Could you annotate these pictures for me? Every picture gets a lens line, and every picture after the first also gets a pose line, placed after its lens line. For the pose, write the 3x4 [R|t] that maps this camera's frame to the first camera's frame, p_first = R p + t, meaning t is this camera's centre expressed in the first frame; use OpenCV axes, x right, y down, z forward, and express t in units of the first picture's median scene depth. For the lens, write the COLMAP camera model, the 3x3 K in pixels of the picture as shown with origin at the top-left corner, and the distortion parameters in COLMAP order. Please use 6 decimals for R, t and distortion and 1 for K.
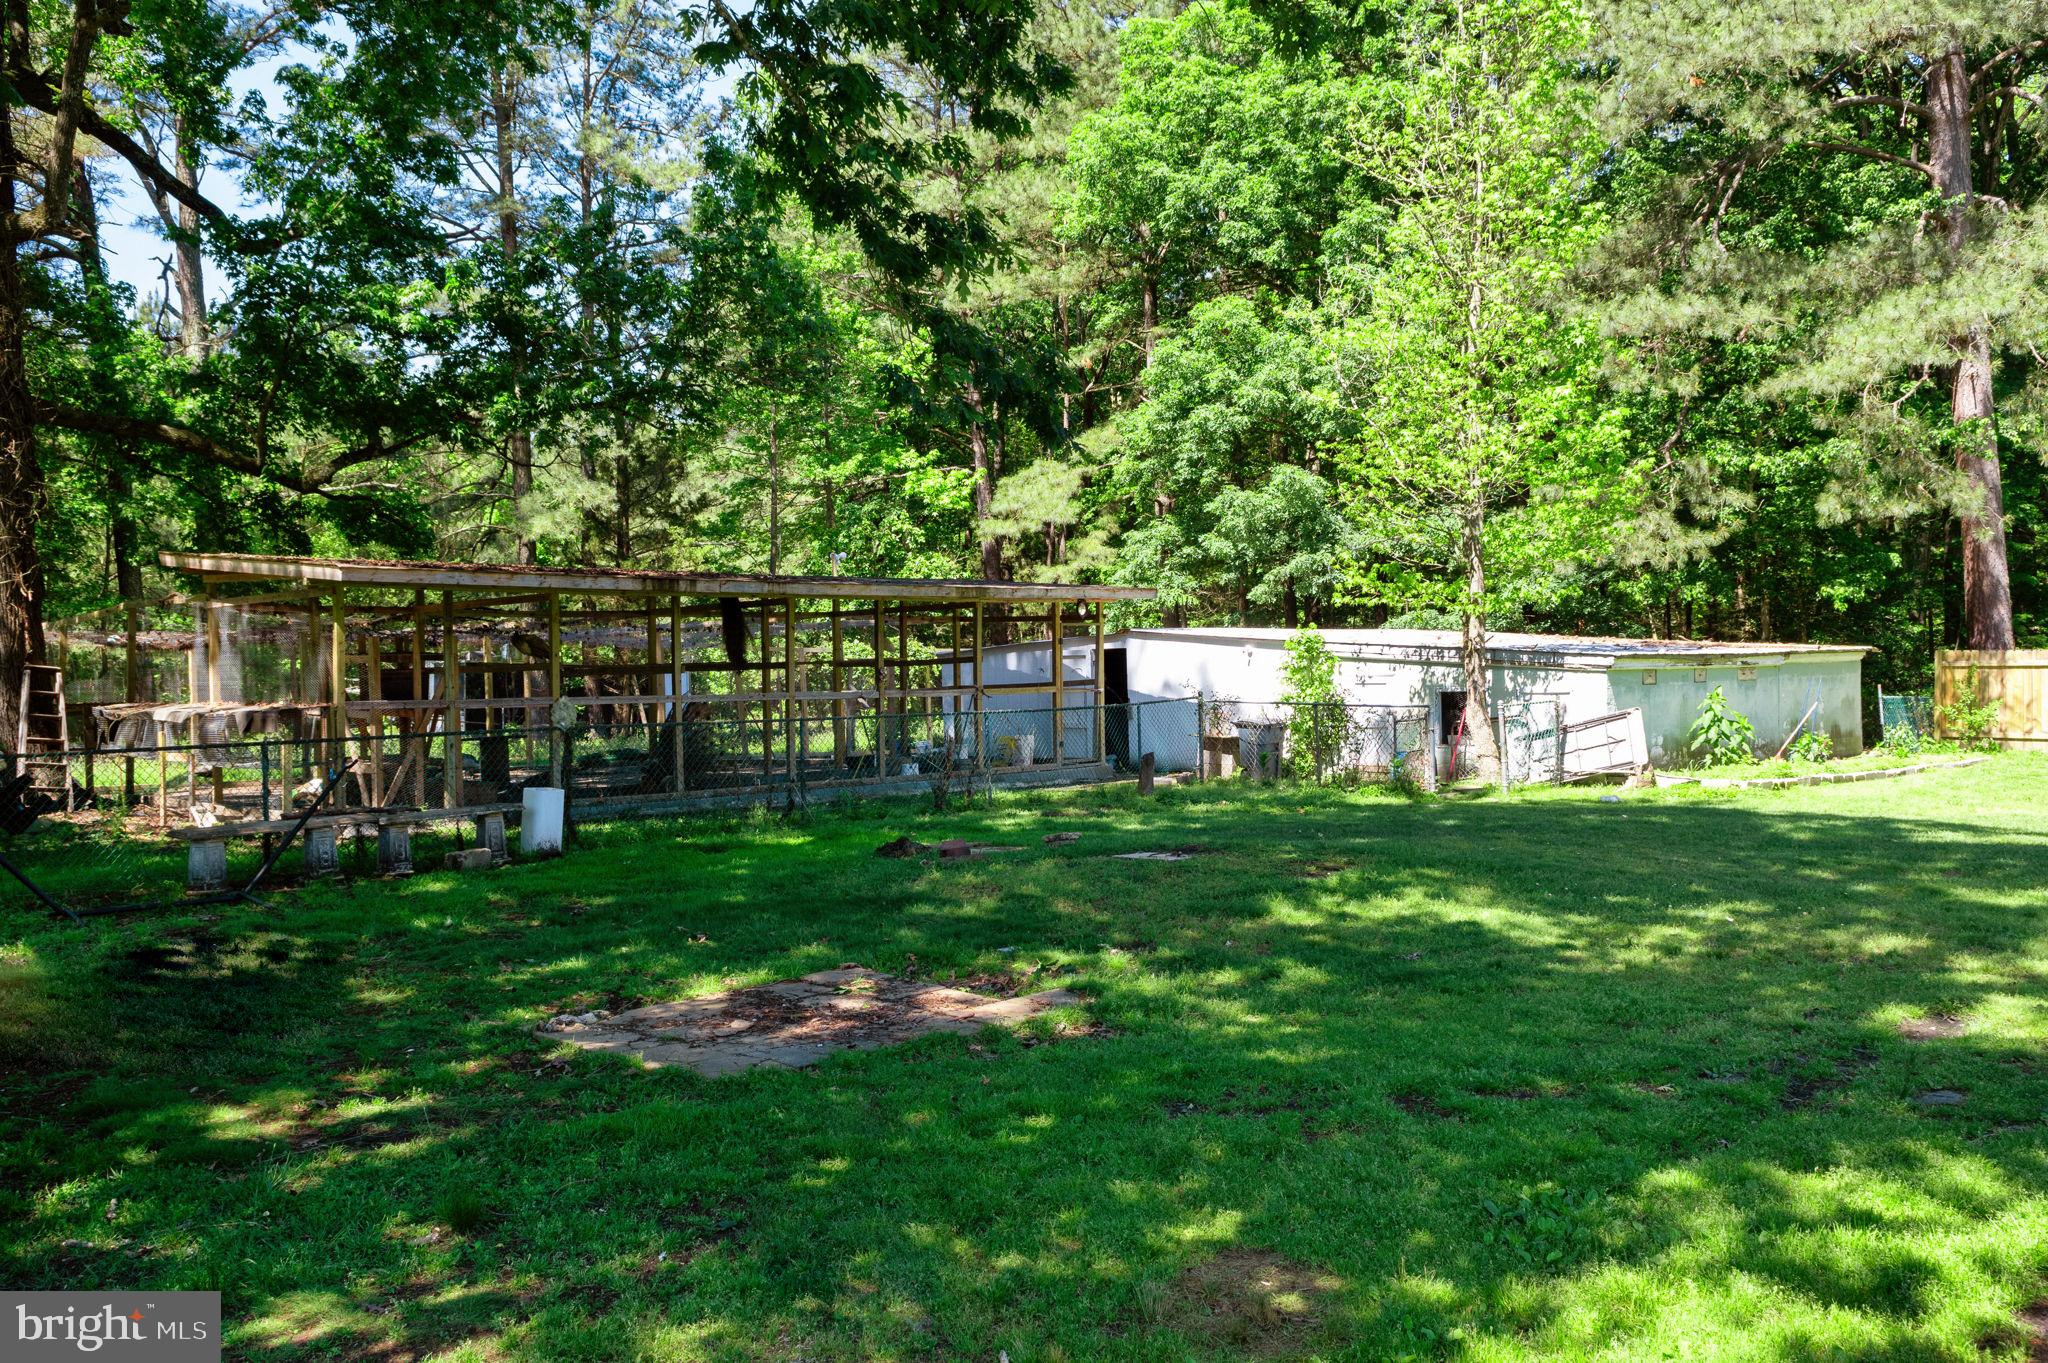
lens RADIAL K [[1704.3, 0, 1023.4], [0, 1704.3, 674.6], [0, 0, 1]] dist [0.040904, -0.007938]
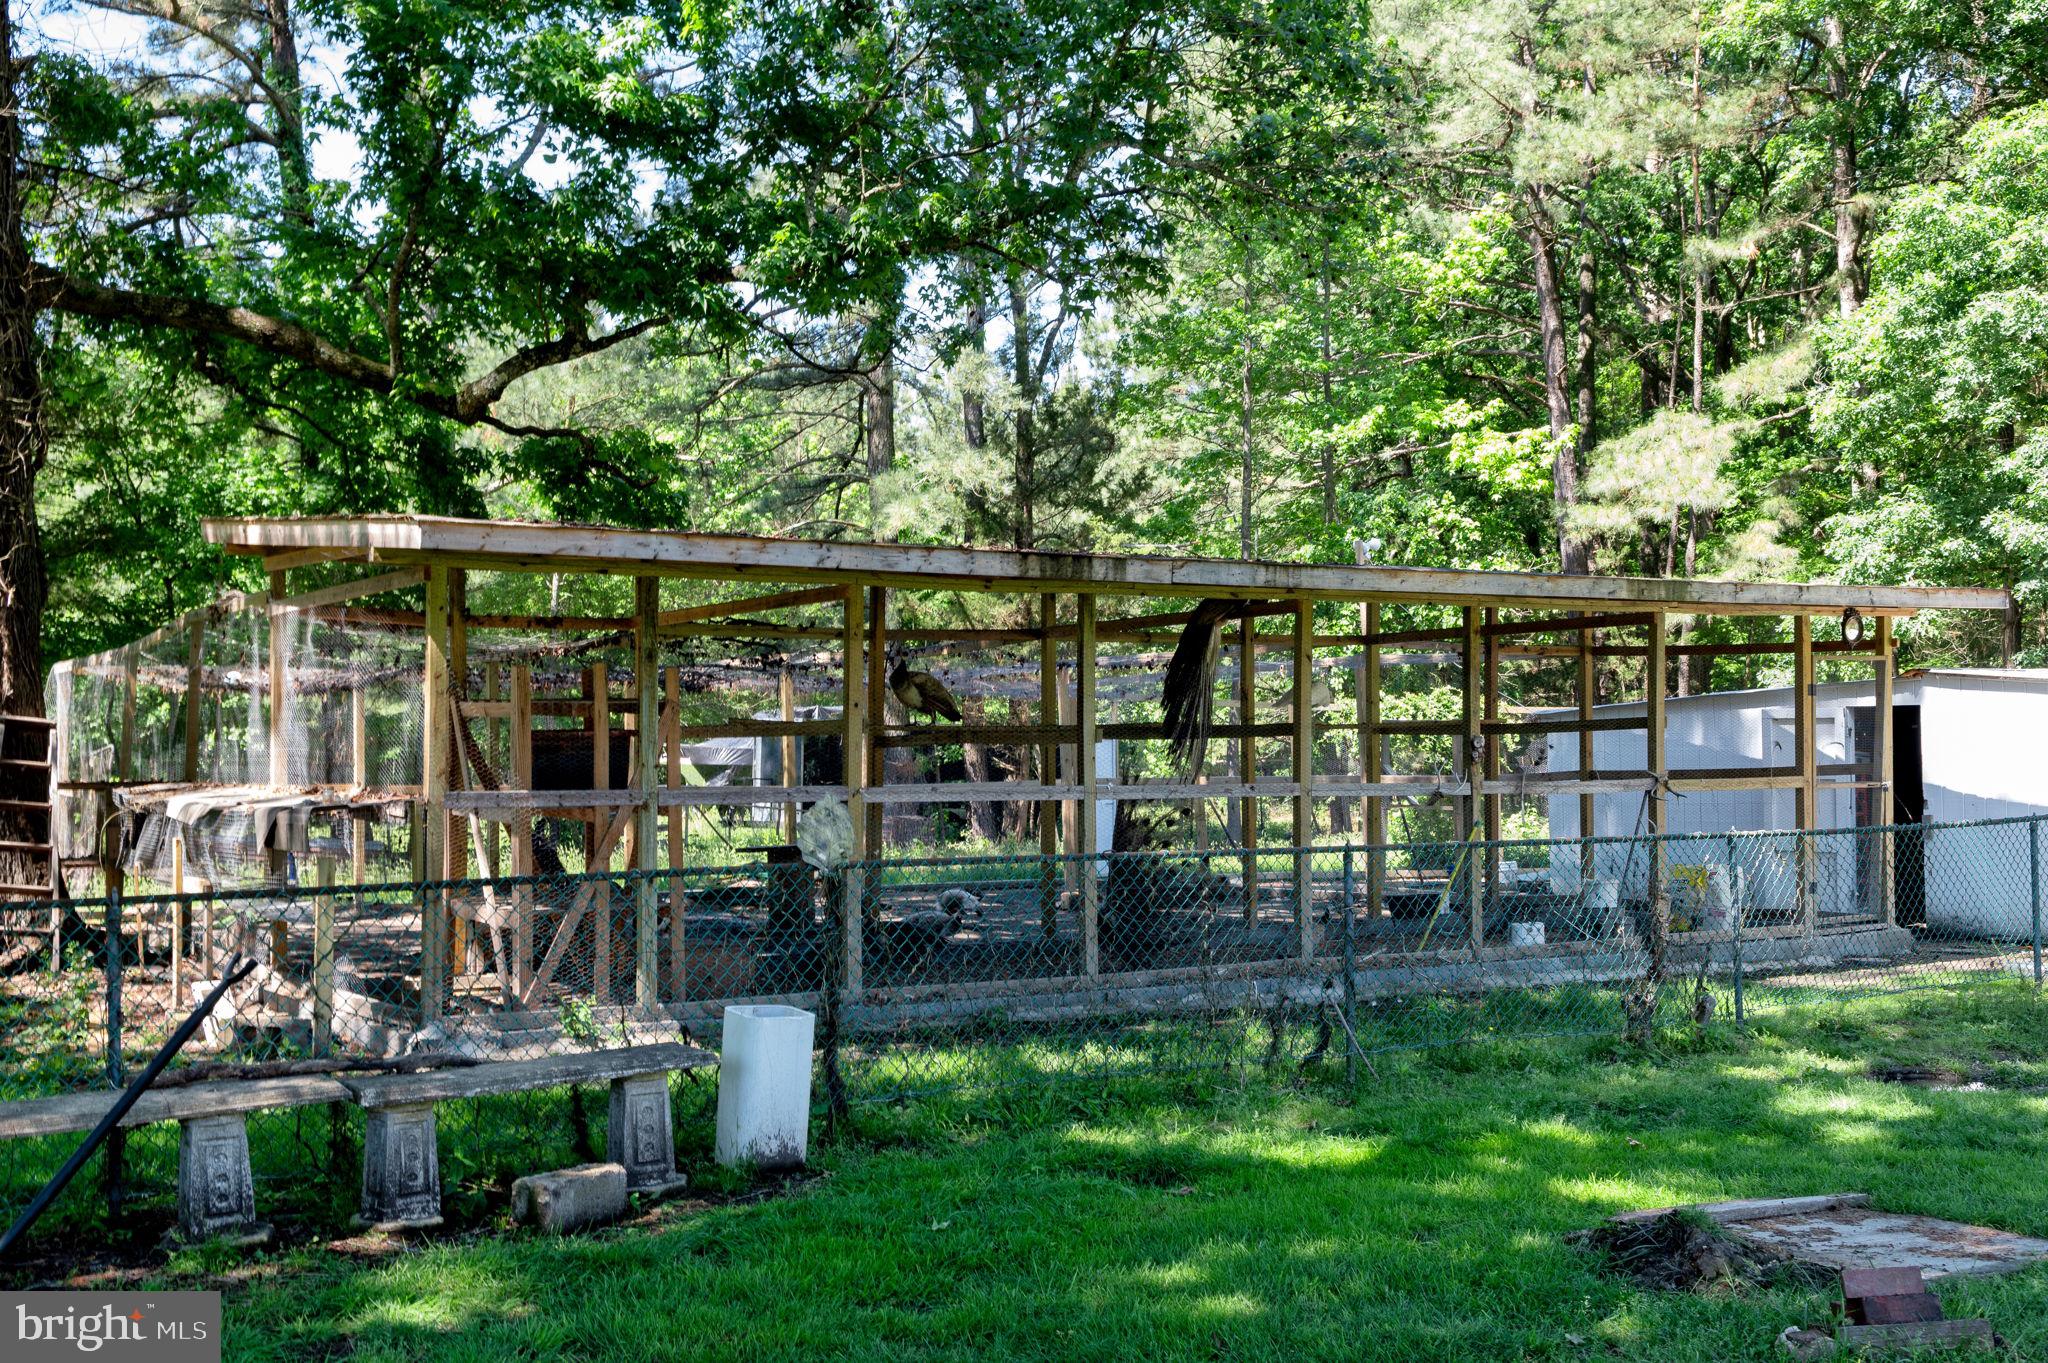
lens RADIAL K [[1704.3, 0, 1023.4], [0, 1704.3, 681.5], [0, 0, 1]] dist [0.040904, -0.007938]
pose [[0.967868, 0.003019, -0.251442, -0.064607], [-0.011920, 0.999355, -0.033886, -0.001144], [0.251178, 0.035794, 0.967279, 0.347536]]
